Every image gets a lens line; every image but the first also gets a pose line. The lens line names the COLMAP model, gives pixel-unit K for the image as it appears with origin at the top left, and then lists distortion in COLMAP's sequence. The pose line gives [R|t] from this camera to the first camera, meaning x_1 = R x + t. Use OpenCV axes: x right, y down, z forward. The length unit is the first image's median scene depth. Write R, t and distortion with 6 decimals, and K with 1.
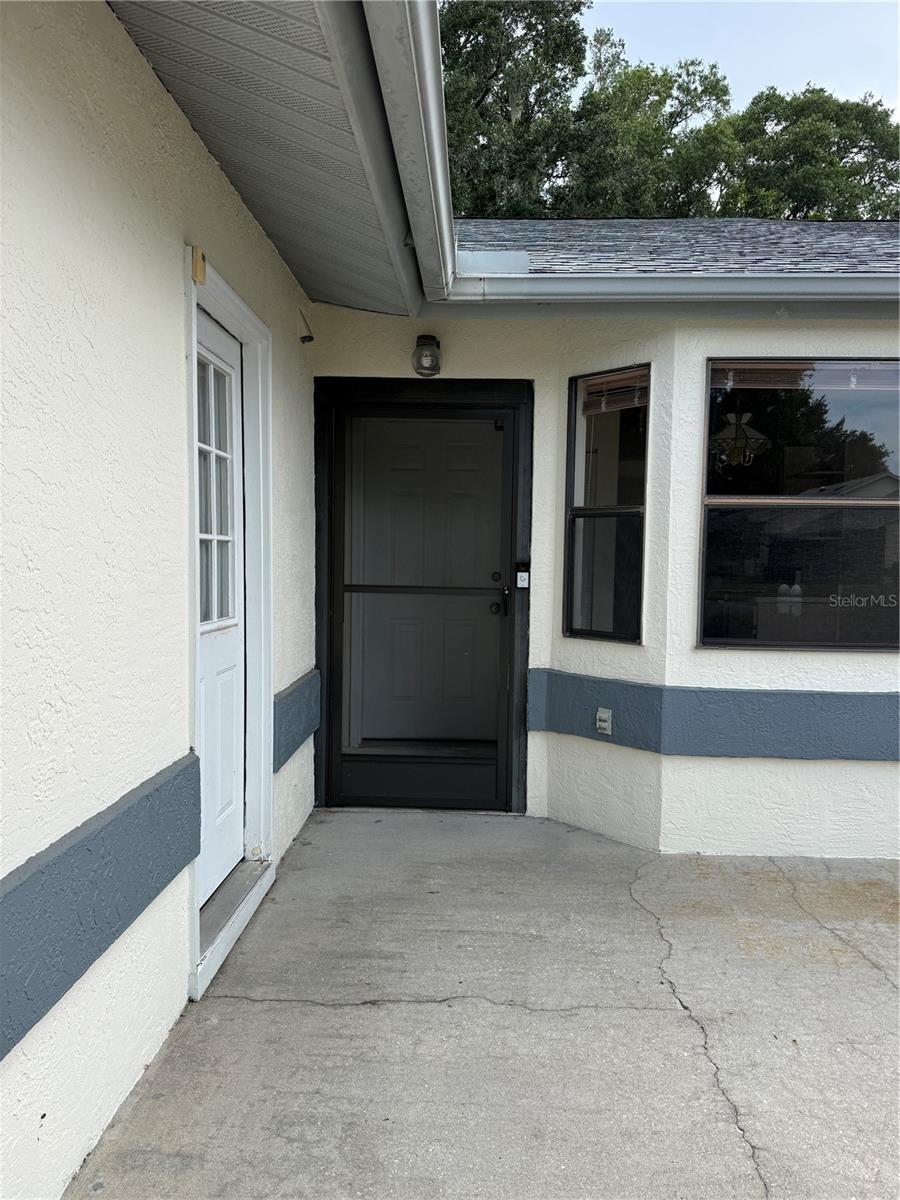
lens RADIAL K [[819.5, 0, 450.8], [0, 819.5, 604.7], [0, 0, 1]] dist [-0.003715, -0.004019]
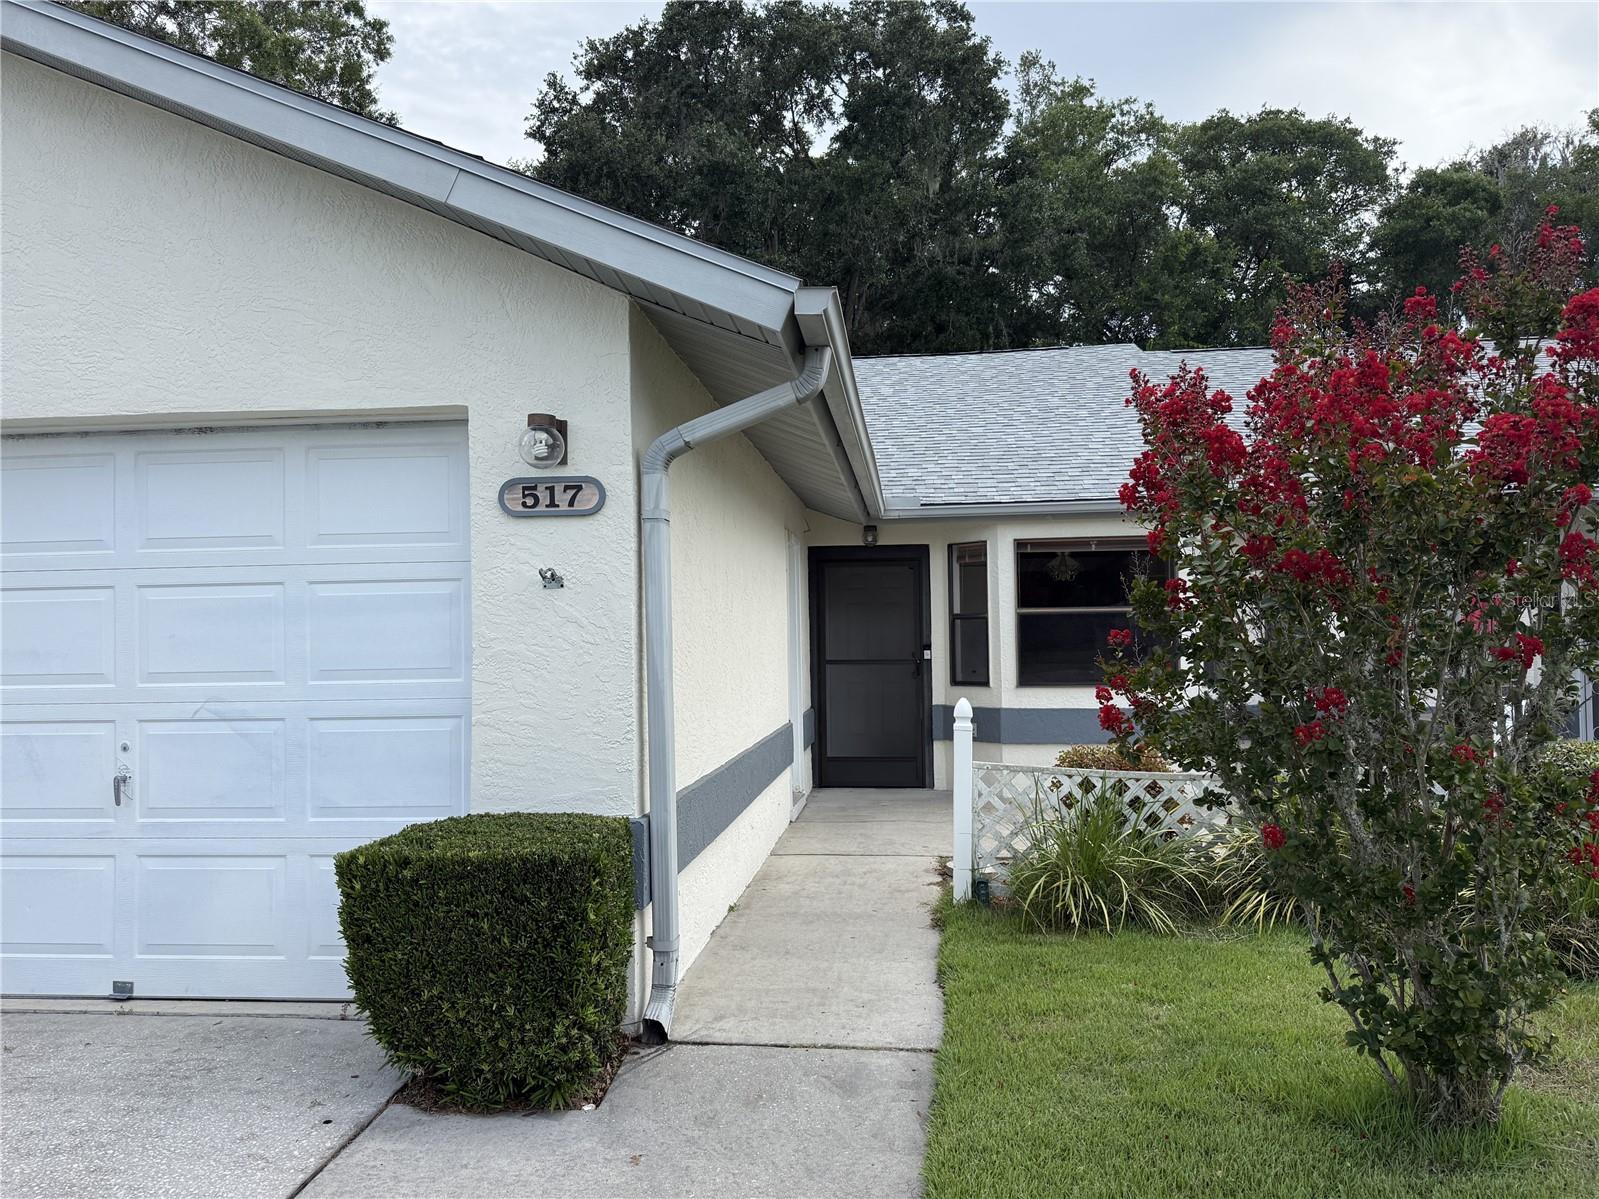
lens RADIAL K [[1092.0, 0, 795.0], [0, 1092.0, 601.2], [0, 0, 1]] dist [-0.003715, -0.004019]
pose [[0.996866, -0.029624, -0.073354, -0.020595], [0.022179, 0.994709, -0.100310, 0.084510], [0.075938, 0.098369, 0.992248, -1.373331]]
